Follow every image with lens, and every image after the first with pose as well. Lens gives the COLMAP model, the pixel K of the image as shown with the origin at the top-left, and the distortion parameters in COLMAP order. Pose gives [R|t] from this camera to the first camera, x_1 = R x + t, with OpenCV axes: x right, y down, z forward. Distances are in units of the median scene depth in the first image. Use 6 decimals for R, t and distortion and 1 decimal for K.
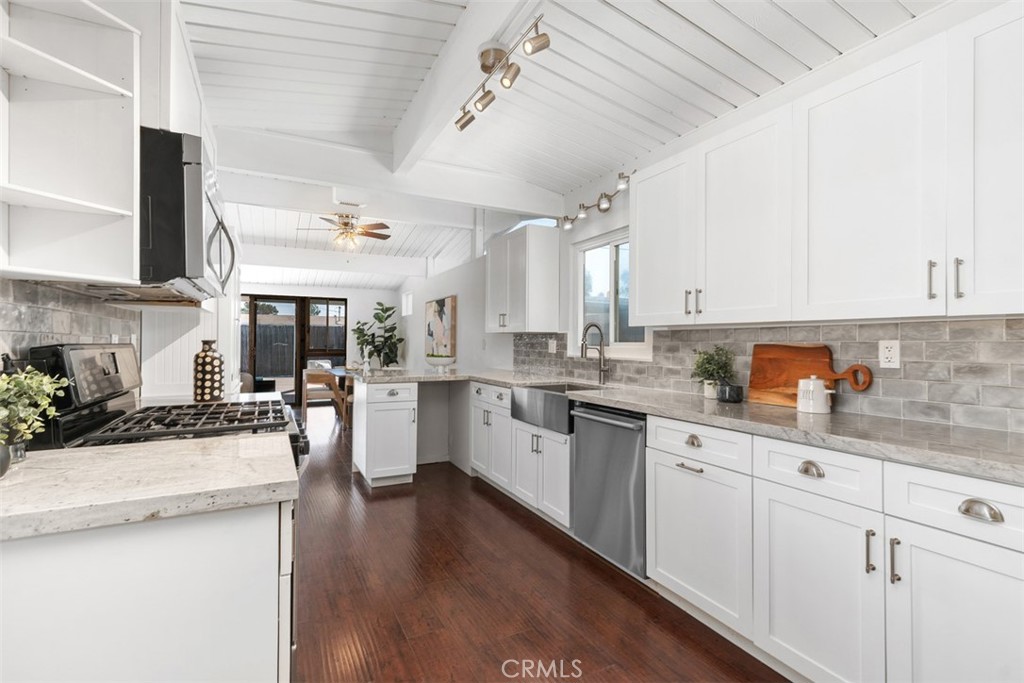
lens RADIAL K [[465.9, 0, 509.5], [0, 465.9, 338.3], [0, 0, 1]] dist [0.007513, -0.000259]
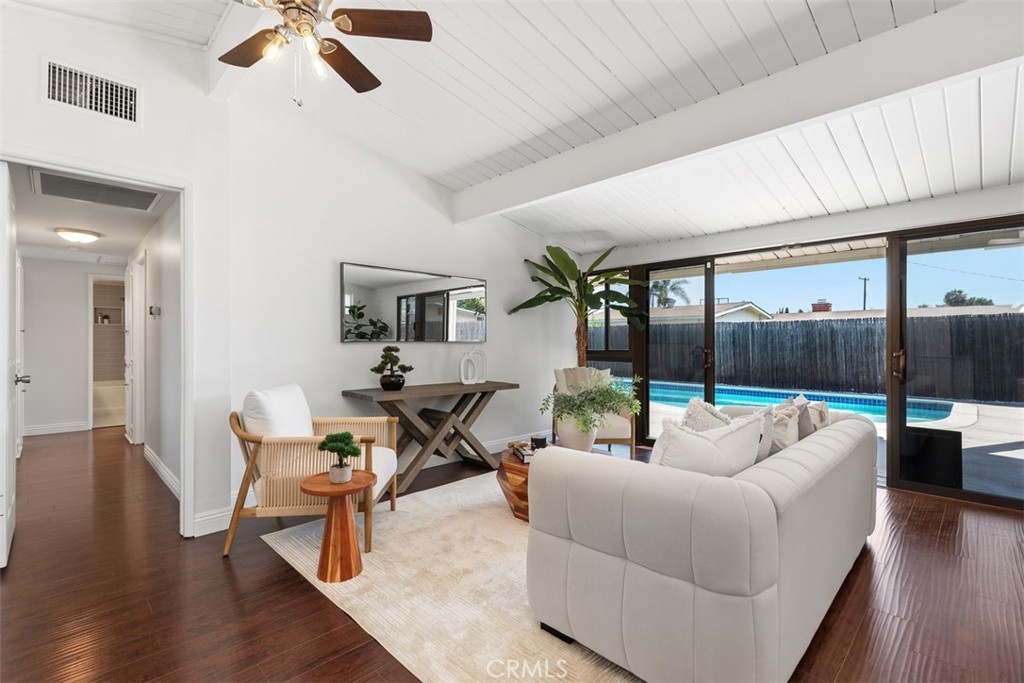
lens RADIAL K [[462.2, 0, 509.4], [0, 462.2, 342.3], [0, 0, 1]] dist [0.006613, -0.000245]
pose [[0.296332, -0.006986, -0.955059, -0.586694], [0.011059, 0.999931, -0.003883, 0.026119], [0.955021, -0.009412, 0.296389, 1.278542]]
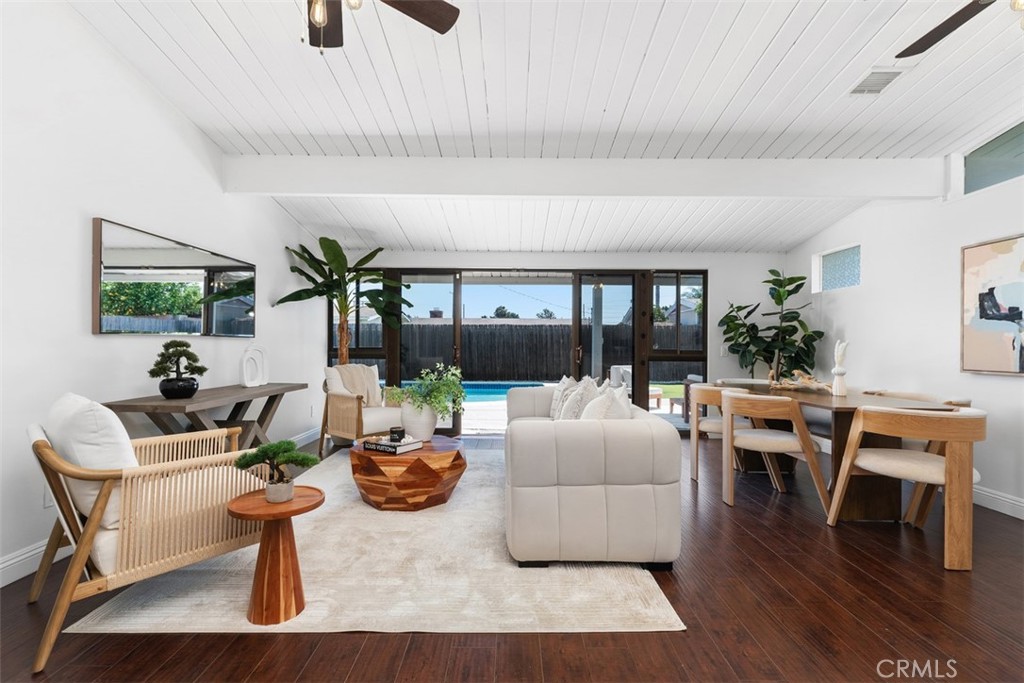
lens RADIAL K [[462.2, 0, 509.4], [0, 462.2, 342.3], [0, 0, 1]] dist [0.006613, -0.000245]
pose [[0.888045, -0.001204, -0.459755, -0.807781], [0.002225, 0.999996, 0.001679, 0.031882], [0.459751, -0.002514, 0.888044, 0.858093]]
